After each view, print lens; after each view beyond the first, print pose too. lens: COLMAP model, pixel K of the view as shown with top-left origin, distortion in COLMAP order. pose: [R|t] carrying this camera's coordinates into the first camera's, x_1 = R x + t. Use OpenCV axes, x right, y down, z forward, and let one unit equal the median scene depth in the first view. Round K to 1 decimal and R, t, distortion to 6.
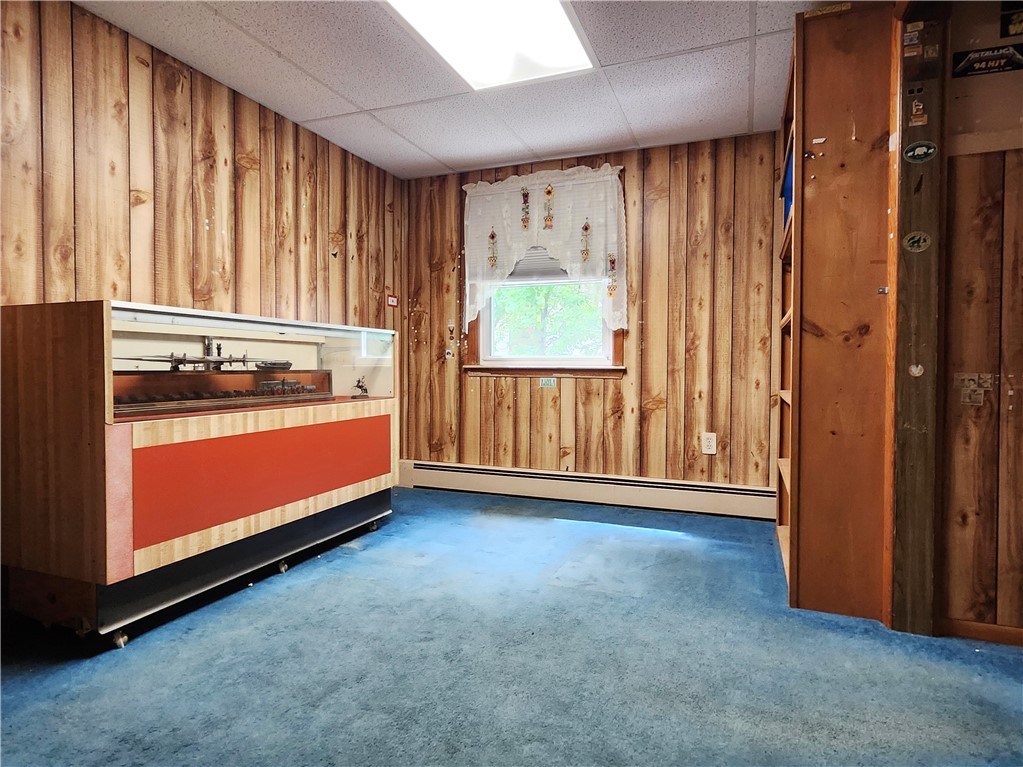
lens RADIAL K [[526.7, 0, 511.5], [0, 526.7, 383.5], [0, 0, 1]] dist [0.003908, 0.001108]
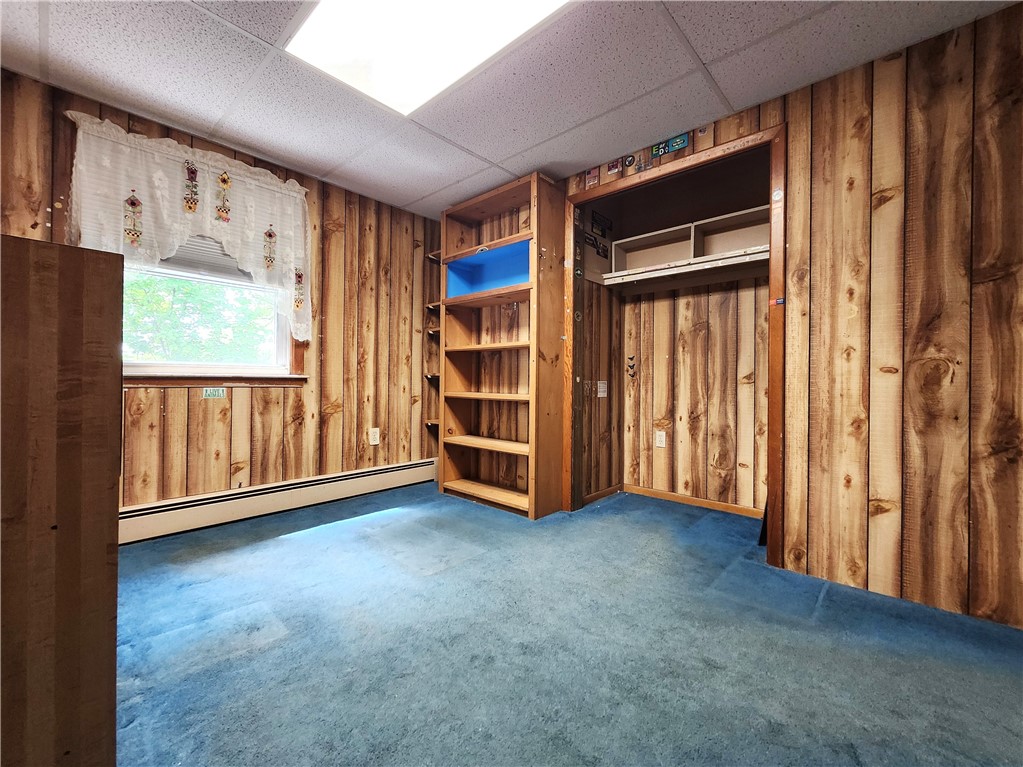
lens RADIAL K [[398.7, 0, 511.5], [0, 398.7, 383.5], [0, 0, 1]] dist [0.000615, 0.000217]
pose [[0.417564, -0.010973, 0.908581, -0.352858], [0.021619, 0.999764, 0.002139, -0.009112], [-0.908390, 0.018749, 0.417703, 0.285525]]
